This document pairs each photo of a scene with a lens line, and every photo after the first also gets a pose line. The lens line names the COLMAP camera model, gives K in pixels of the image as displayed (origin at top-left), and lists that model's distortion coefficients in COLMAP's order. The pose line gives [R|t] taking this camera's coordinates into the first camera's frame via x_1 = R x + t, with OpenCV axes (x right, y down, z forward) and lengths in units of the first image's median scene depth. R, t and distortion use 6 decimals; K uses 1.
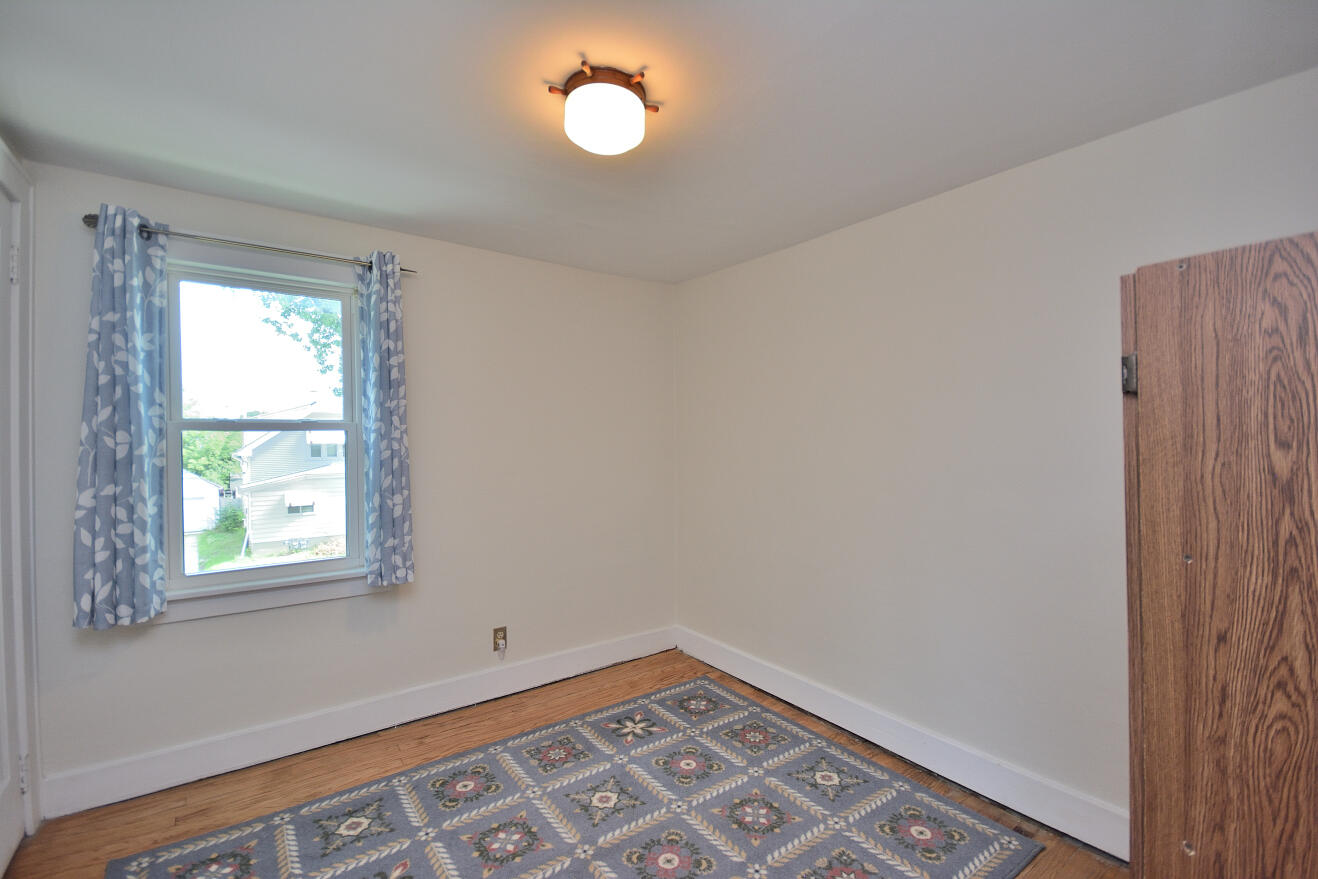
lens RADIAL K [[584.1, 0, 665.9], [0, 584.1, 439.9], [0, 0, 1]] dist [-0.002929, -0.008074]
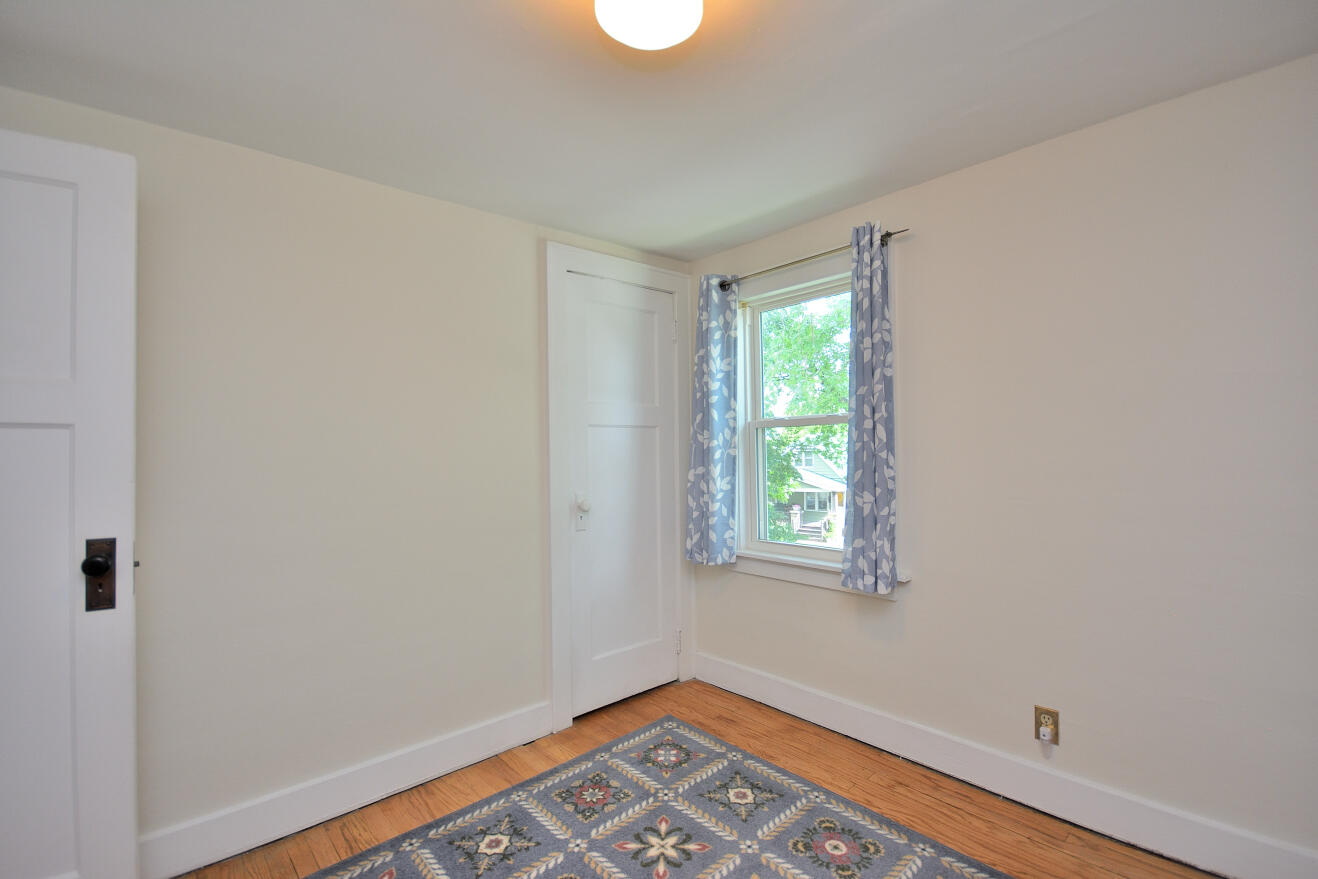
lens RADIAL K [[584.1, 0, 663.5], [0, 584.1, 447.7], [0, 0, 1]] dist [-0.002929, -0.008074]
pose [[0.084217, 0.004517, -0.996437, 0.487286], [0.016765, 0.999842, 0.005949, 0.017634], [0.996306, -0.017206, 0.084128, 0.741253]]
